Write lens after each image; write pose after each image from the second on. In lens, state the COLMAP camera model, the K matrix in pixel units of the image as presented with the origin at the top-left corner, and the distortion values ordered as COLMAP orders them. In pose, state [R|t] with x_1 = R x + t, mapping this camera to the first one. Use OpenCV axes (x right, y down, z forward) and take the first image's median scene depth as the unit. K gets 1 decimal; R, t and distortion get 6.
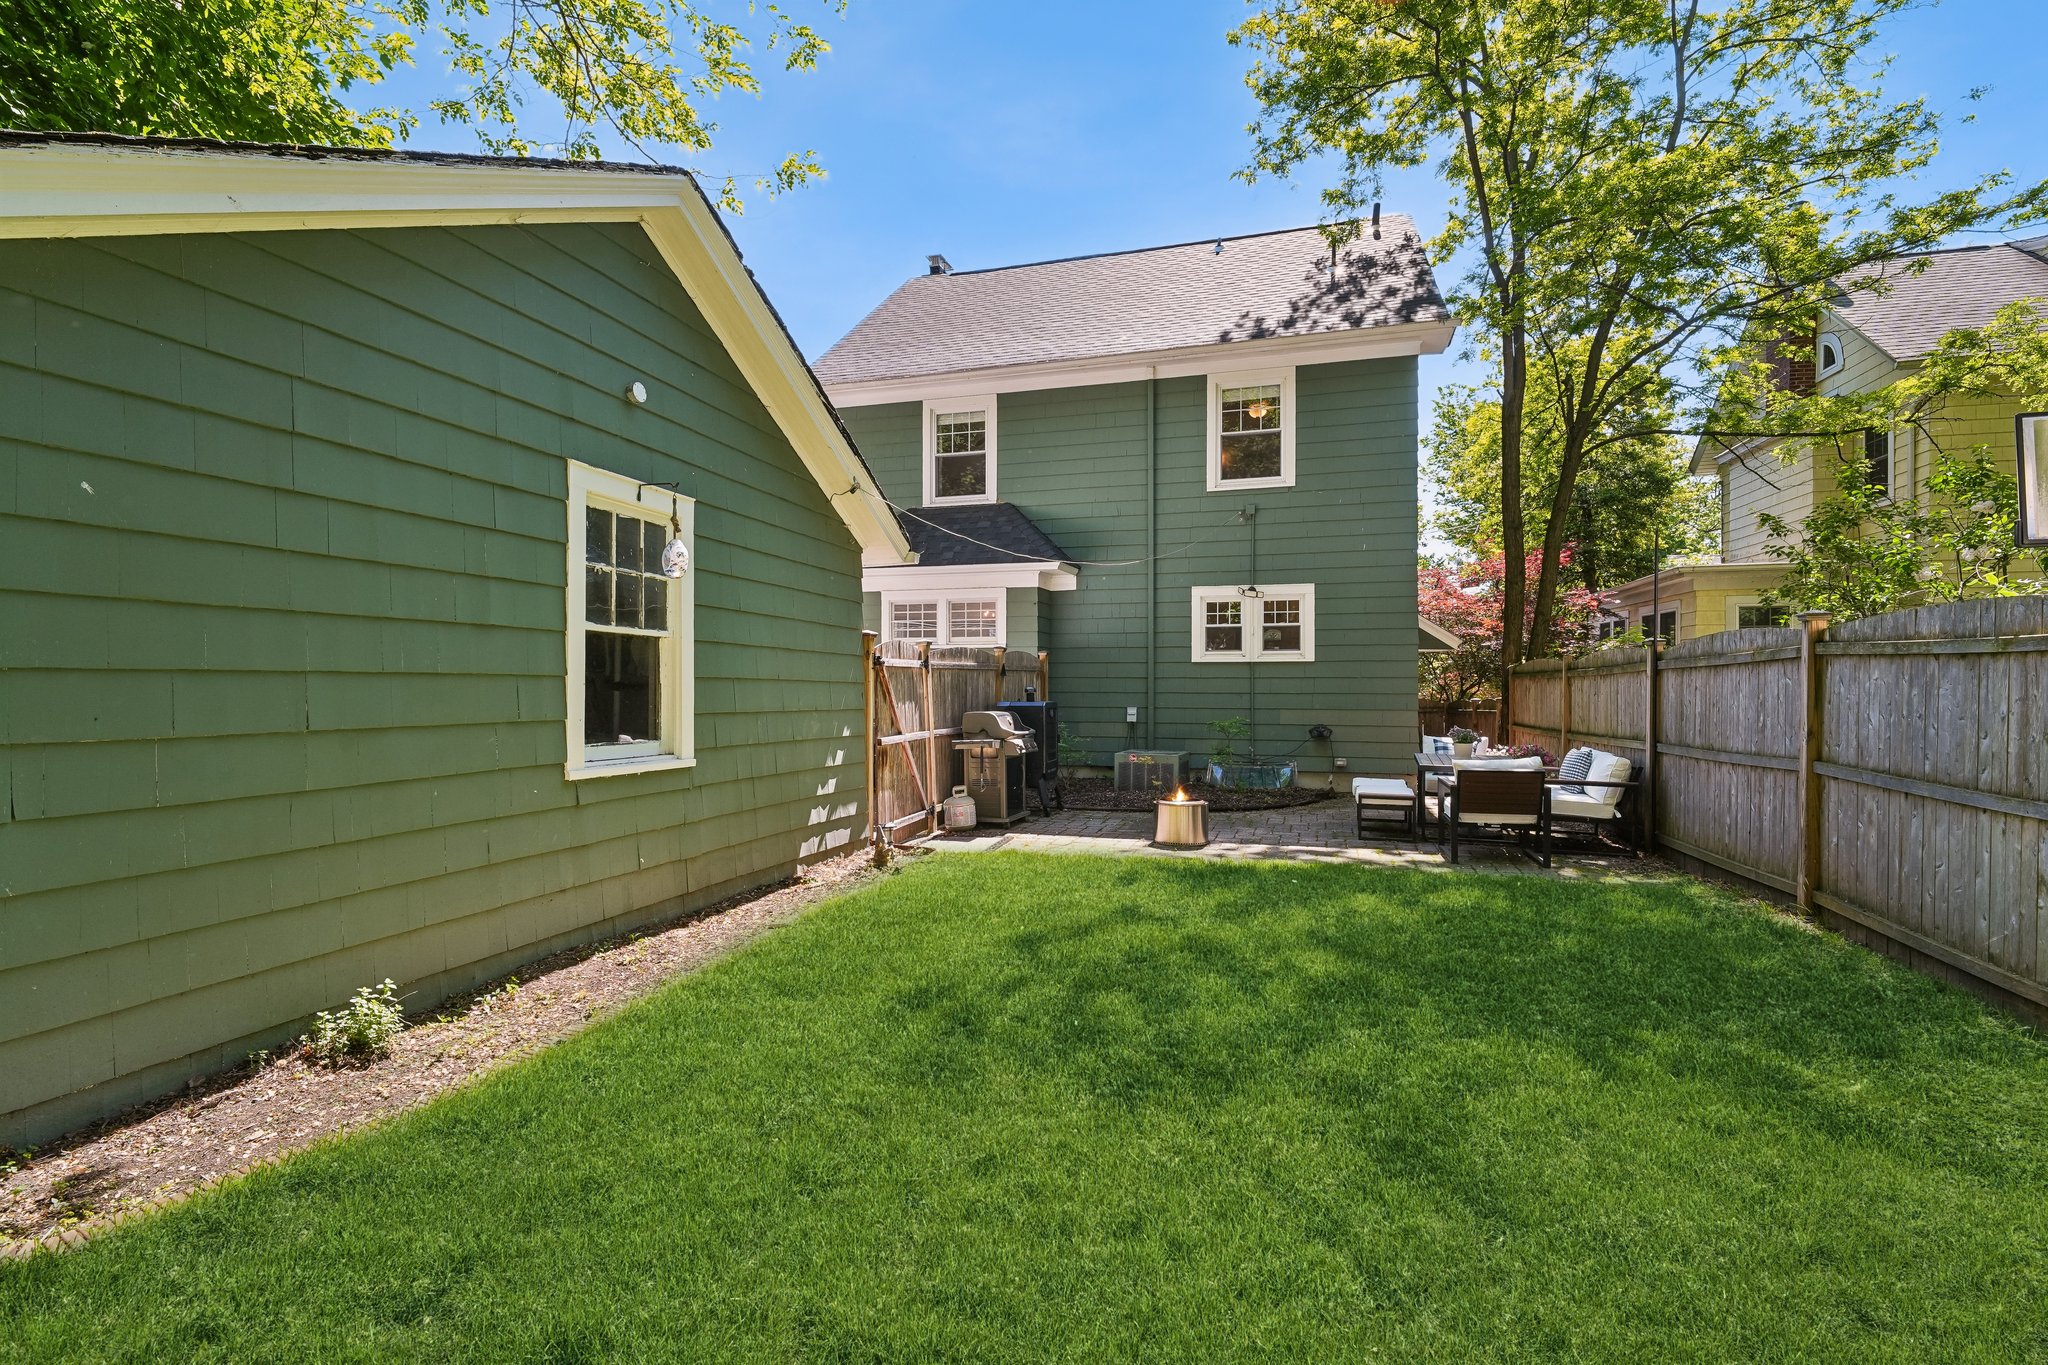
lens RADIAL K [[958.9, 0, 1010.8], [0, 958.9, 676.4], [0, 0, 1]] dist [-0.005837, -0.000471]
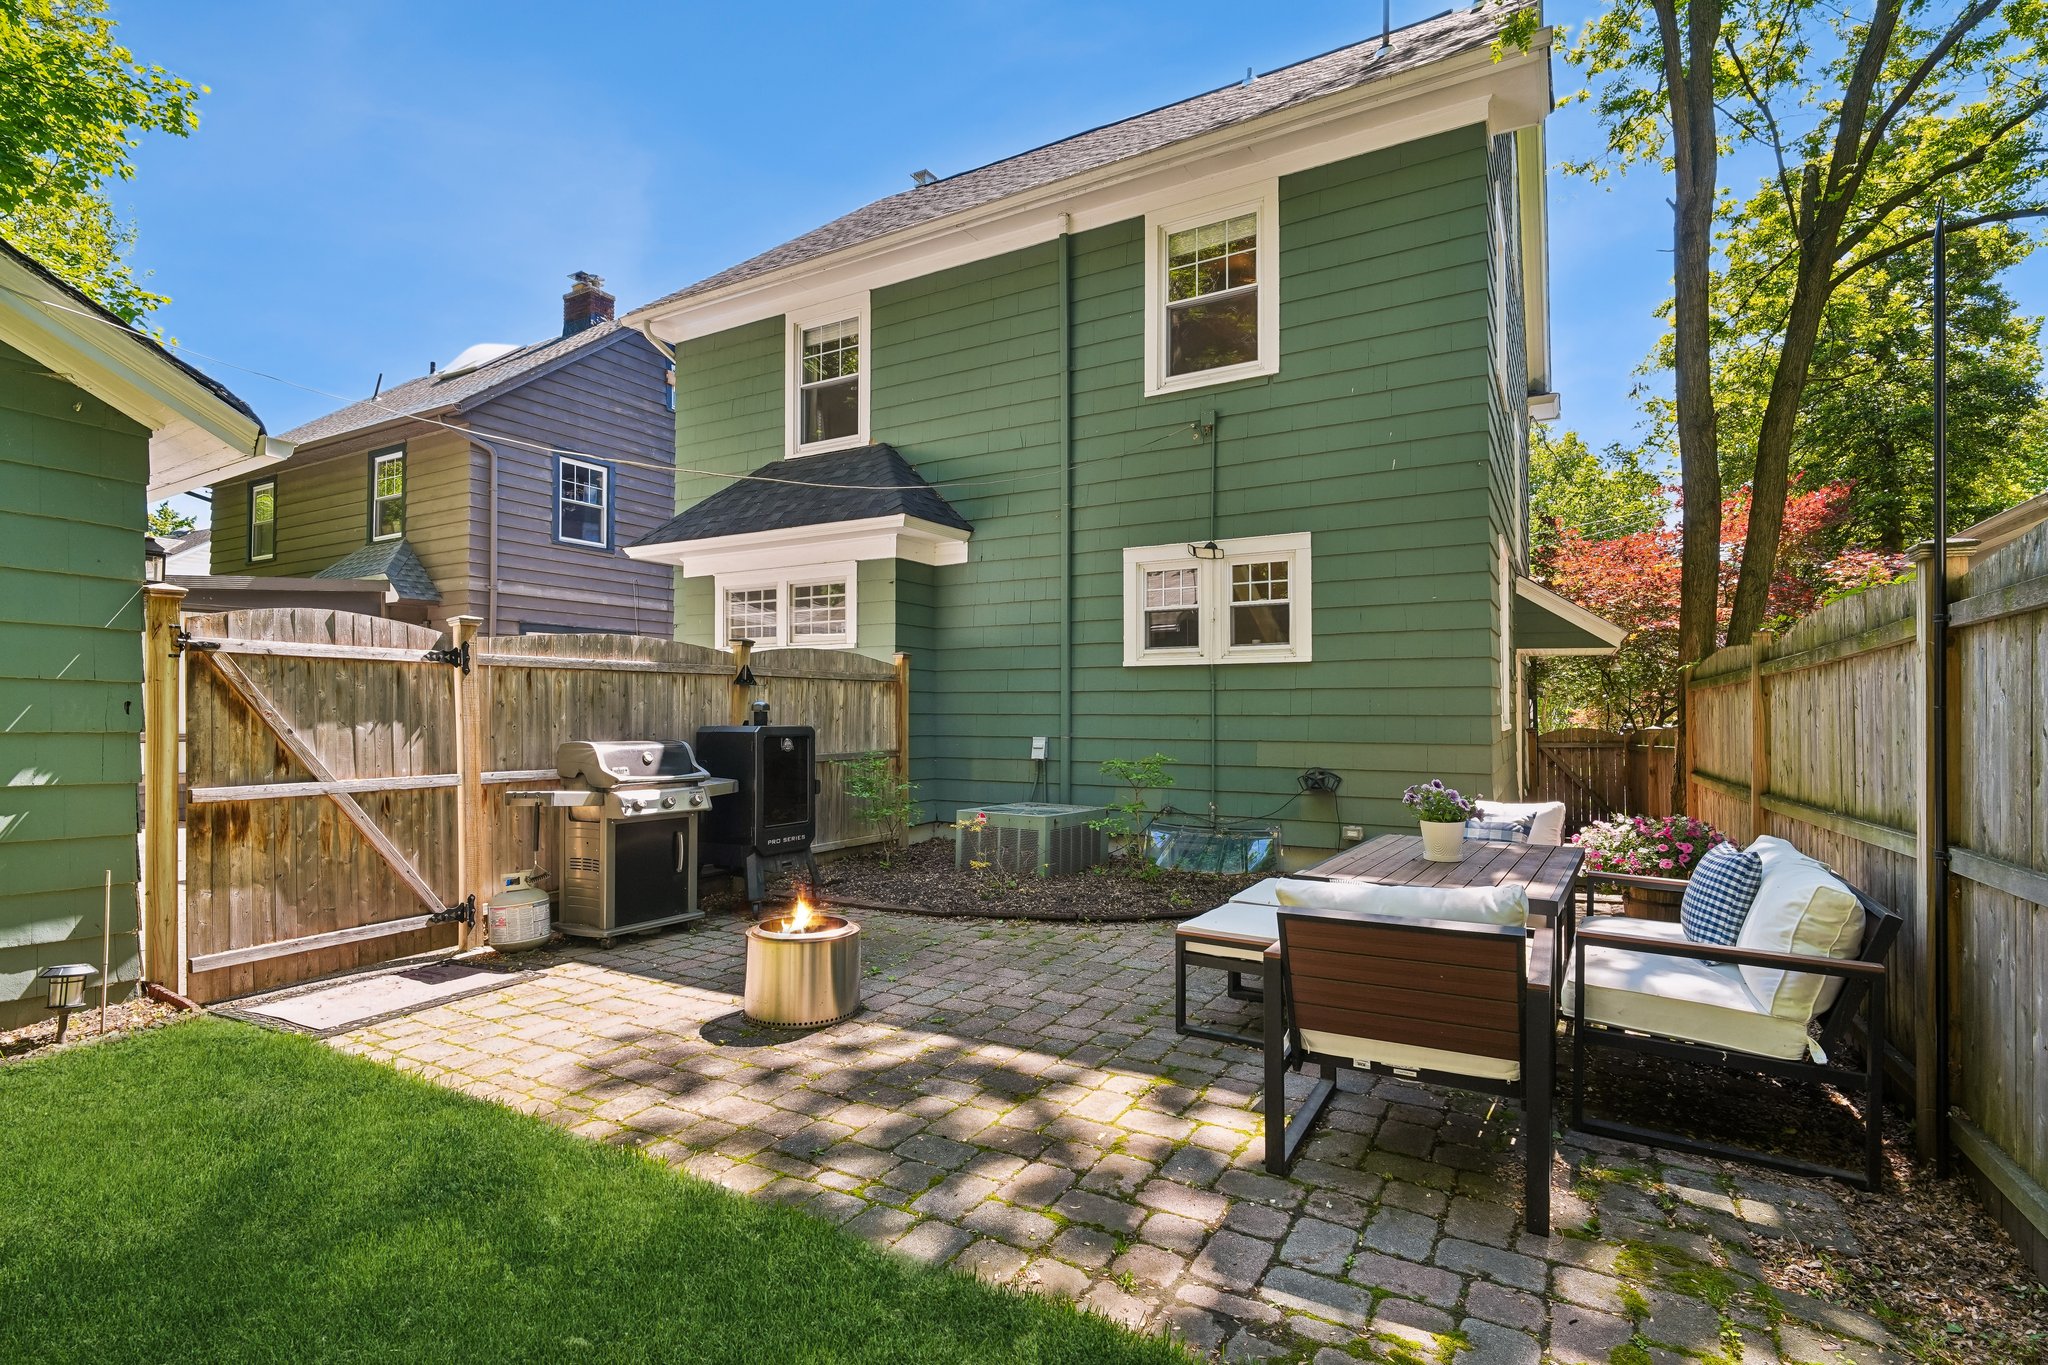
lens RADIAL K [[958.1, 0, 1020.8], [0, 958.1, 692.3], [0, 0, 1]] dist [-0.005593, -0.001109]
pose [[0.975375, -0.003902, -0.220519, 0.266815], [0.000213, 0.999860, -0.016751, 0.012906], [0.220554, 0.016292, 0.975239, 0.371788]]
